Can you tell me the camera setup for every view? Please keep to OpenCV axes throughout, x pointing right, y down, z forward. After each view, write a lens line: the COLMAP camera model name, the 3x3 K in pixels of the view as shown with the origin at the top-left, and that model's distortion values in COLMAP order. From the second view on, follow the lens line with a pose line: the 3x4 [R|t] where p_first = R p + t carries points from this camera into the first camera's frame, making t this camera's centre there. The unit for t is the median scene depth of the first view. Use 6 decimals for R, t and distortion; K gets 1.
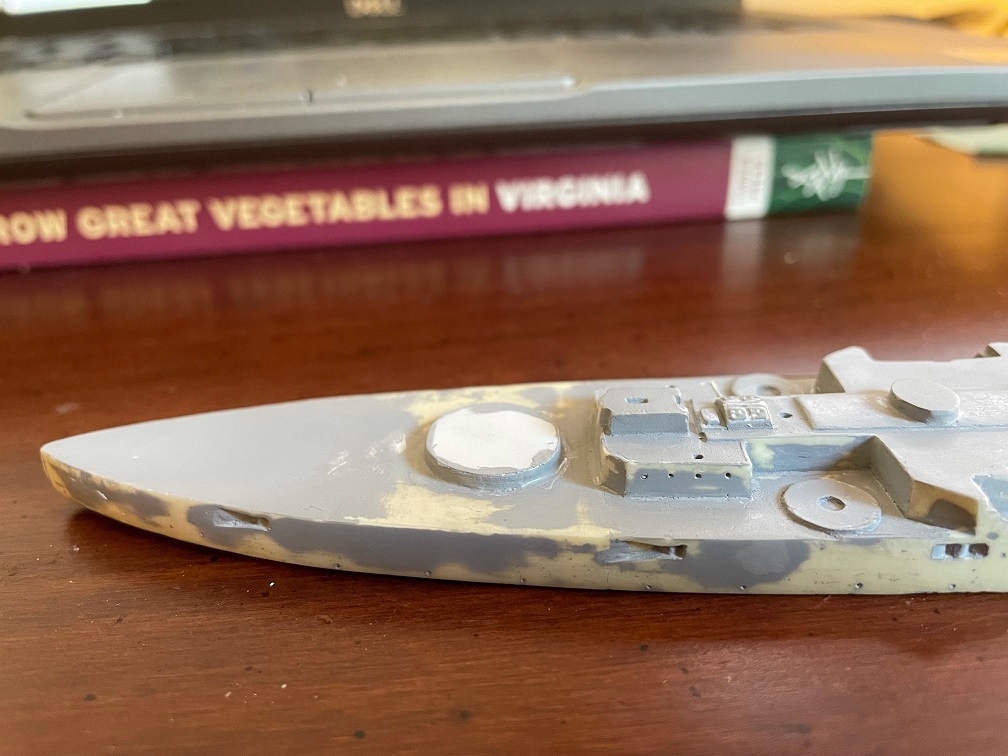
lens RADIAL K [[807.3, 0, 504.0], [0, 807.3, 378.0], [0, 0, 1]] dist [0.010186, -0.072904]
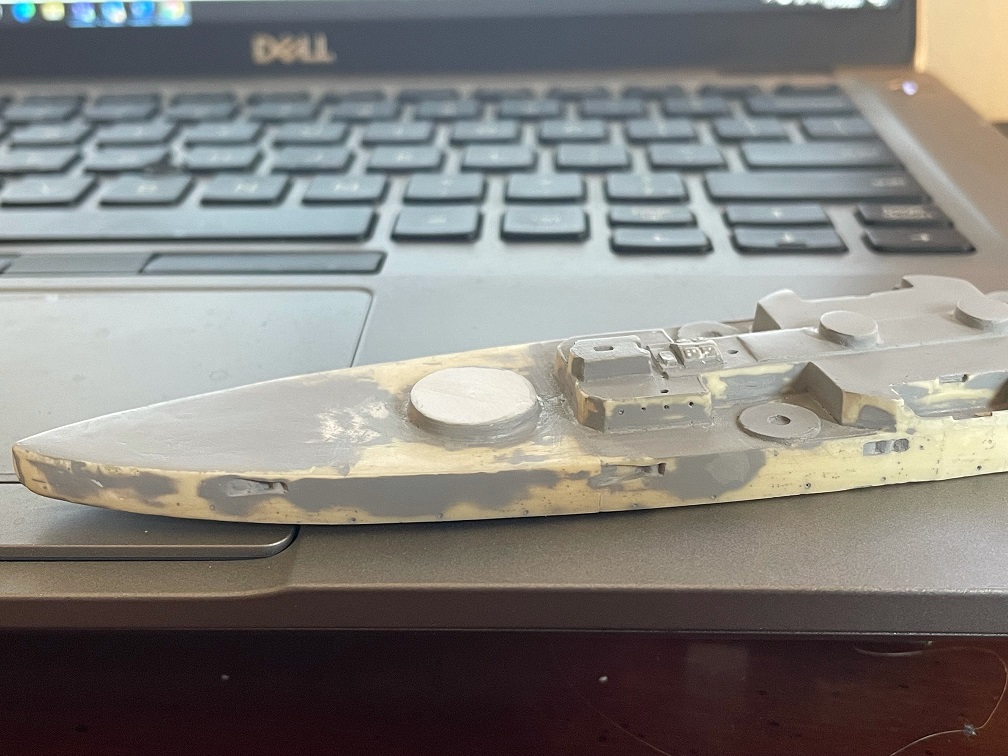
lens RADIAL K [[1205.8, 0, 504.0], [0, 1205.8, 378.0], [0, 0, 1]] dist [0.070999, -0.003121]
pose [[0.979070, -0.080609, 0.186880, -0.296680], [0.082414, 0.996596, -0.001899, 0.064236], [-0.186091, 0.017260, 0.982381, -0.626520]]
